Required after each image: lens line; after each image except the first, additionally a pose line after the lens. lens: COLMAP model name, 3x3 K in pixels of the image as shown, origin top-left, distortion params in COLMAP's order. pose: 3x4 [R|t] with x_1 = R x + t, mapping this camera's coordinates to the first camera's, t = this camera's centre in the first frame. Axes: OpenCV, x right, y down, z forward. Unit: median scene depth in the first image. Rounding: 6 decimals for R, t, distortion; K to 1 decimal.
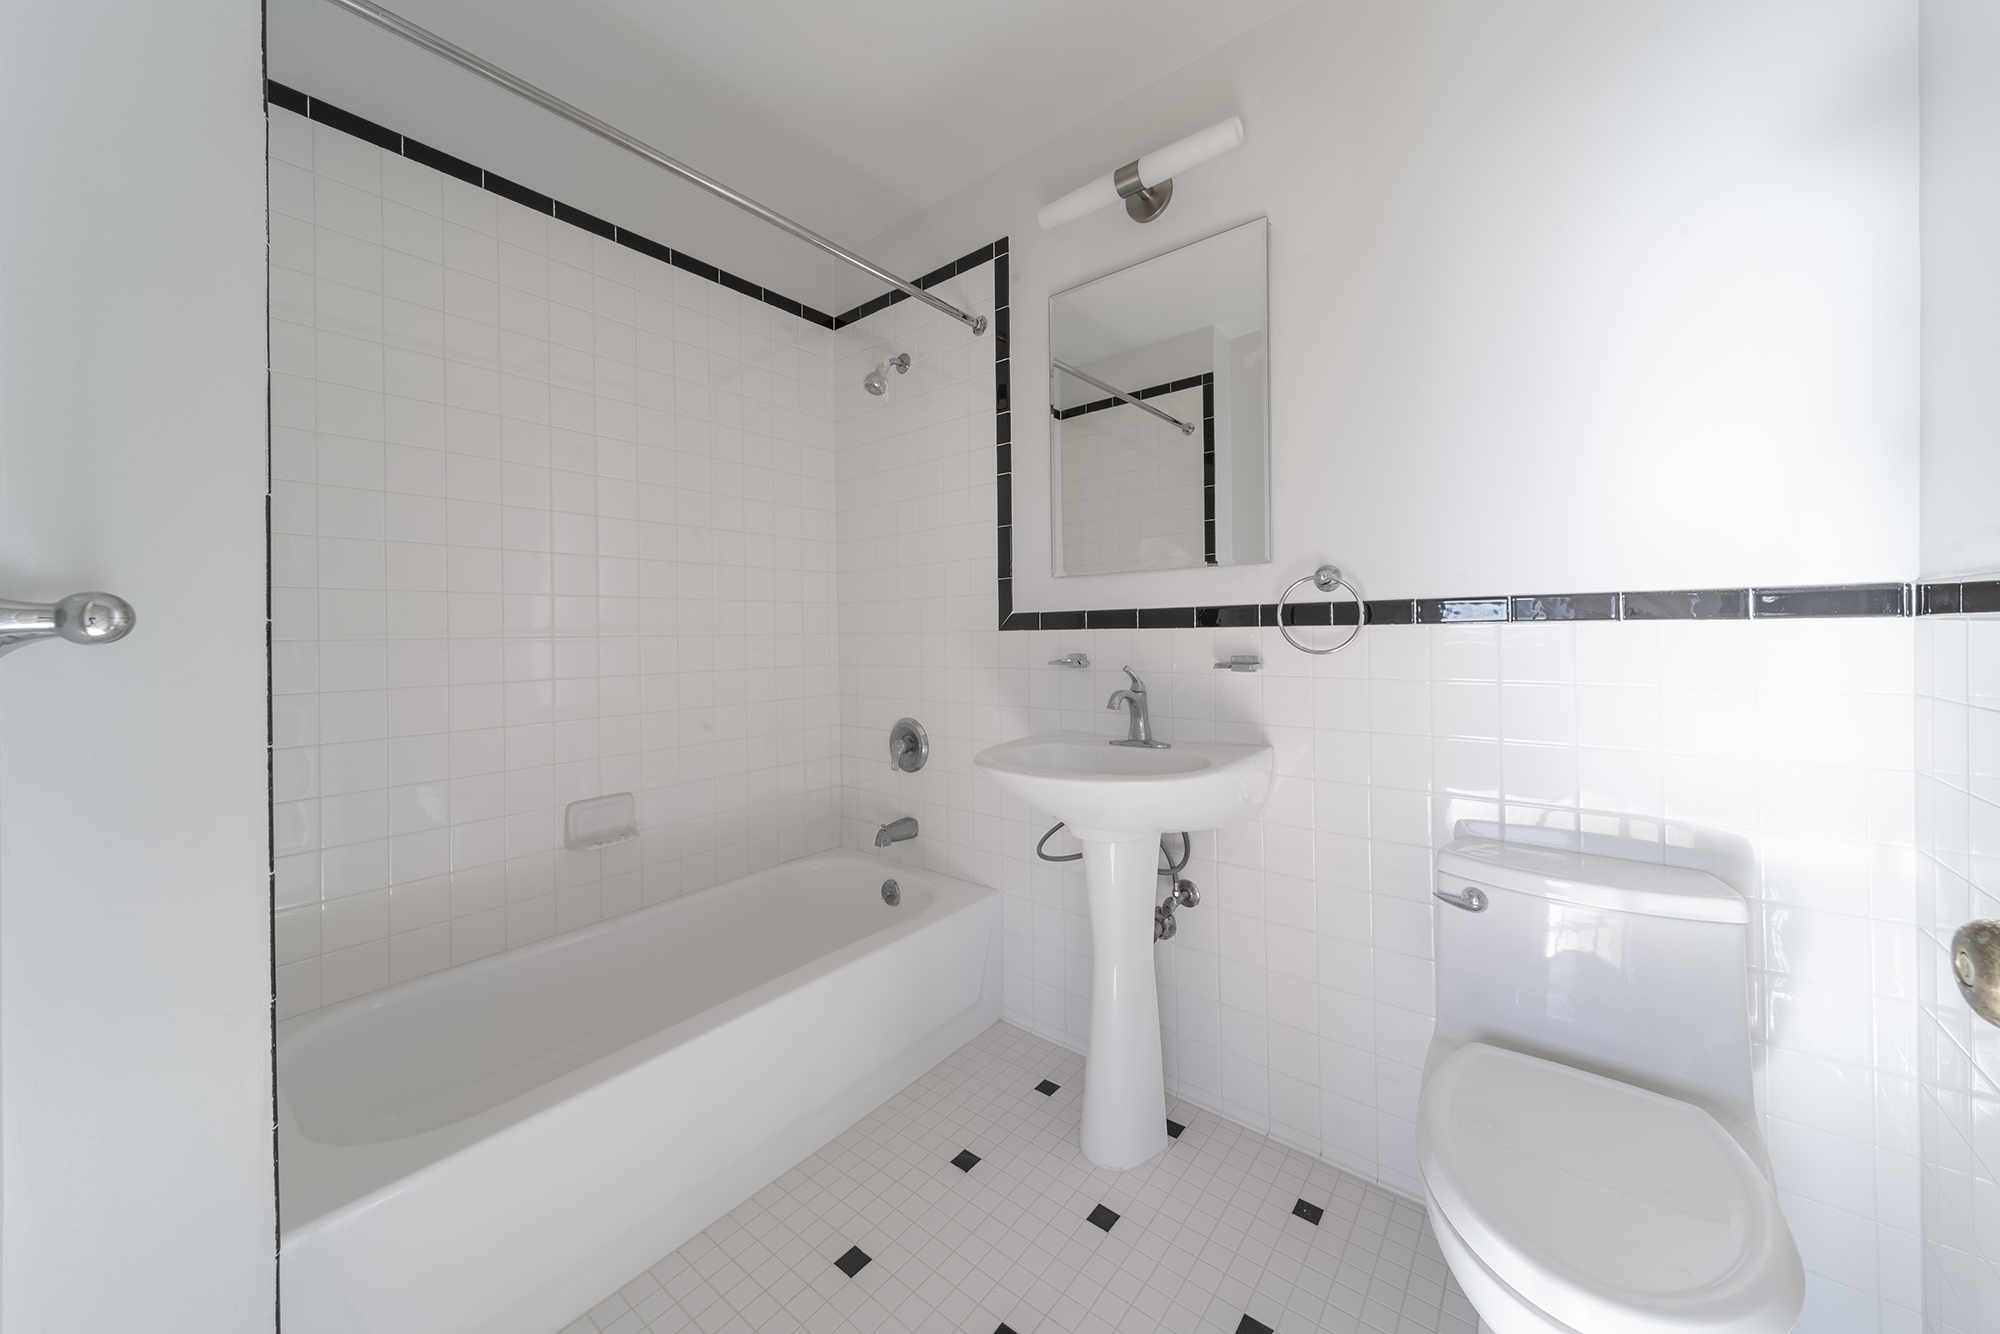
lens RADIAL K [[713.6, 0, 1000.3], [0, 713.6, 654.3], [0, 0, 1]] dist [-0.001113, -0.000032]
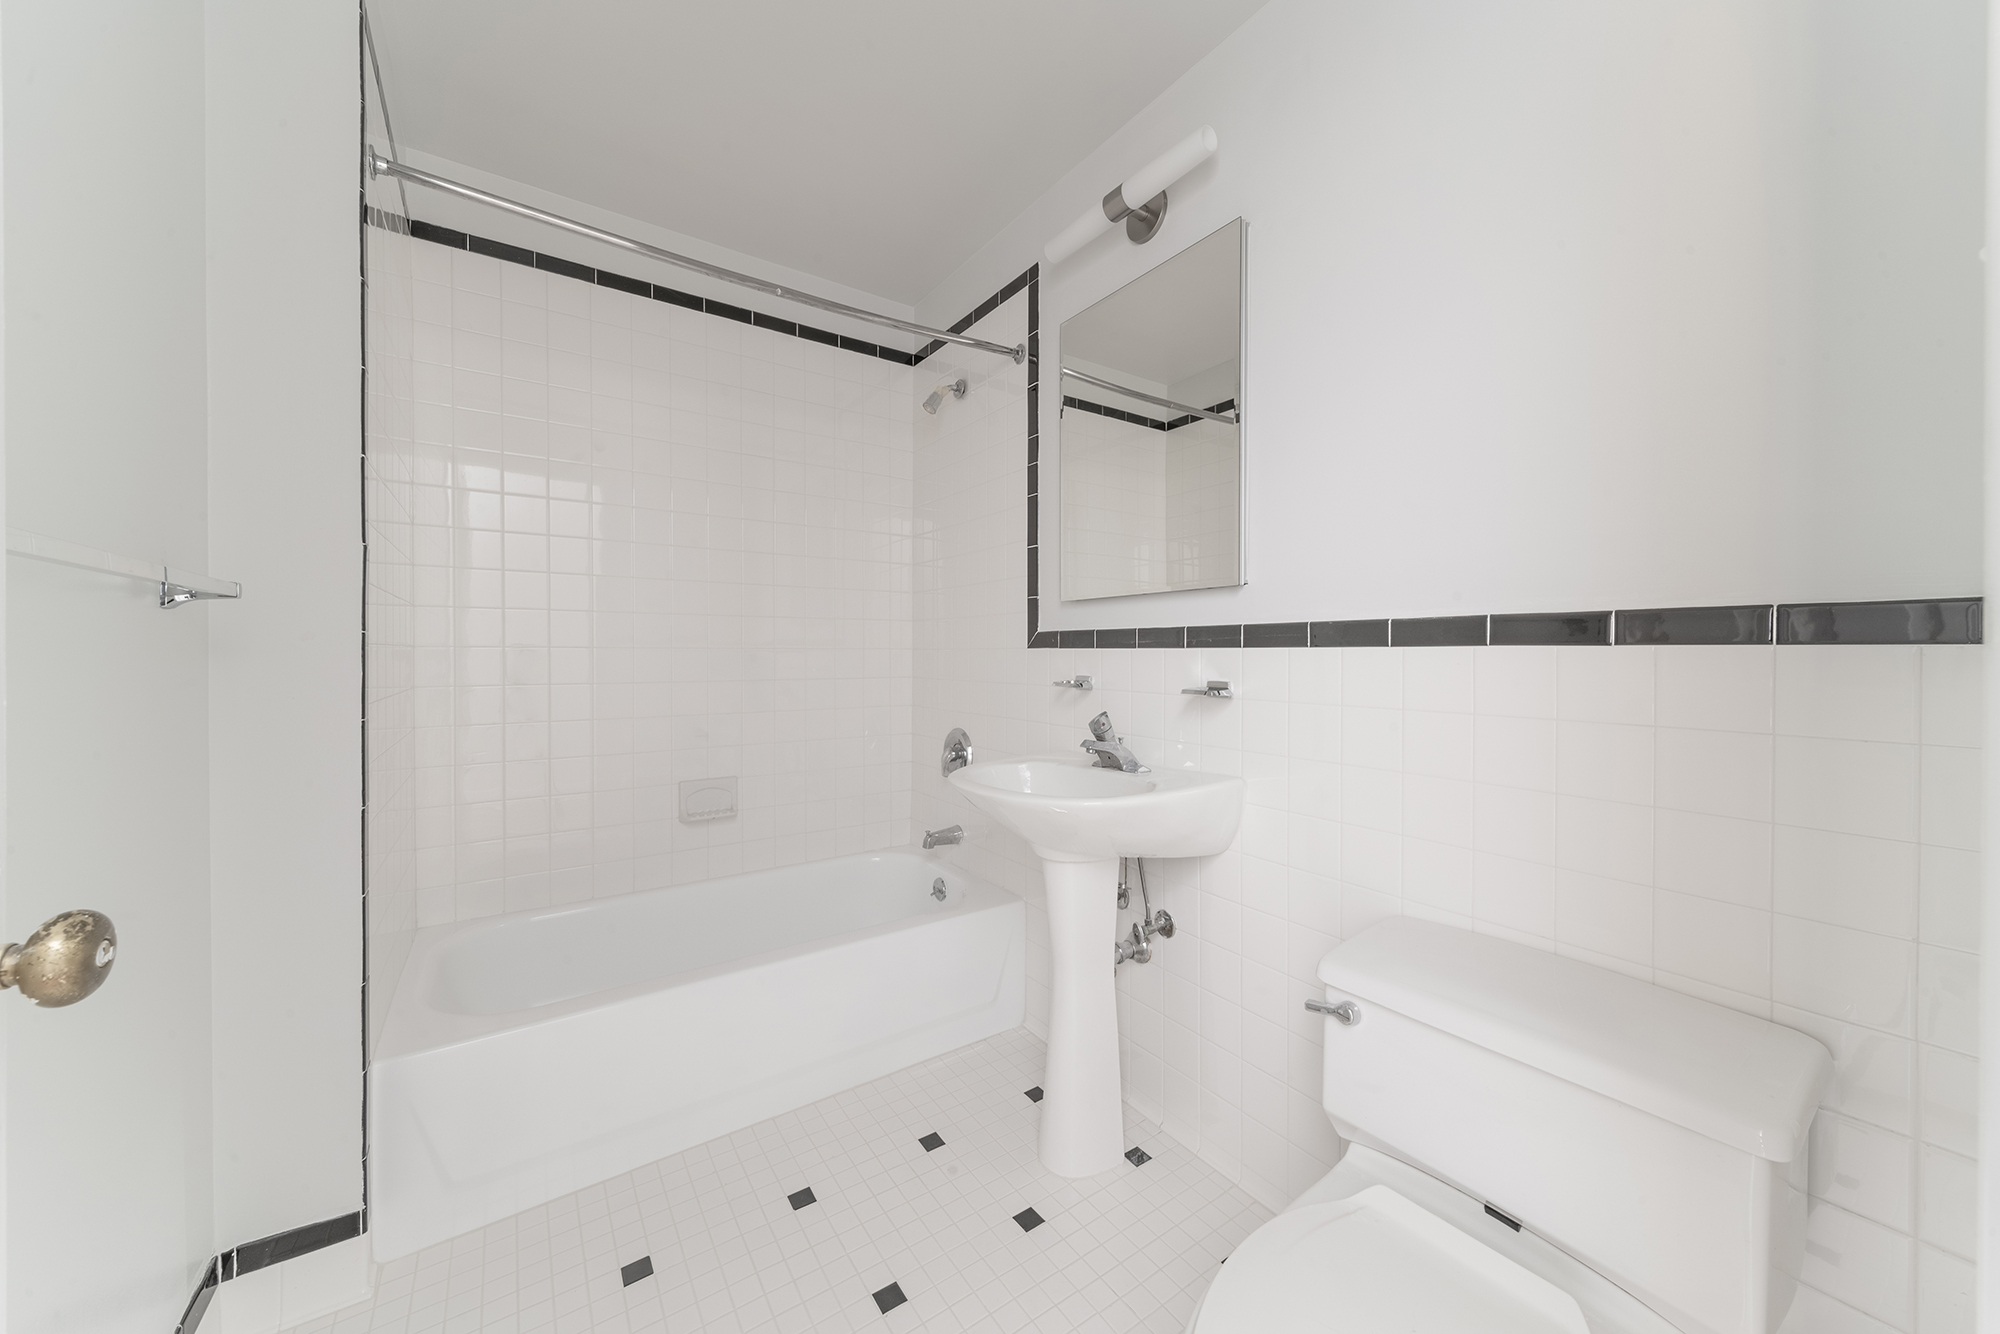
lens RADIAL K [[713.6, 0, 1007.4], [0, 713.6, 667.5], [0, 0, 1]] dist [-0.001113, -0.000032]
pose [[0.964742, 0.015315, -0.262752, 0.243591], [-0.015892, 0.999874, -0.000072, -0.005922], [0.262718, 0.004245, 0.964863, 0.005942]]
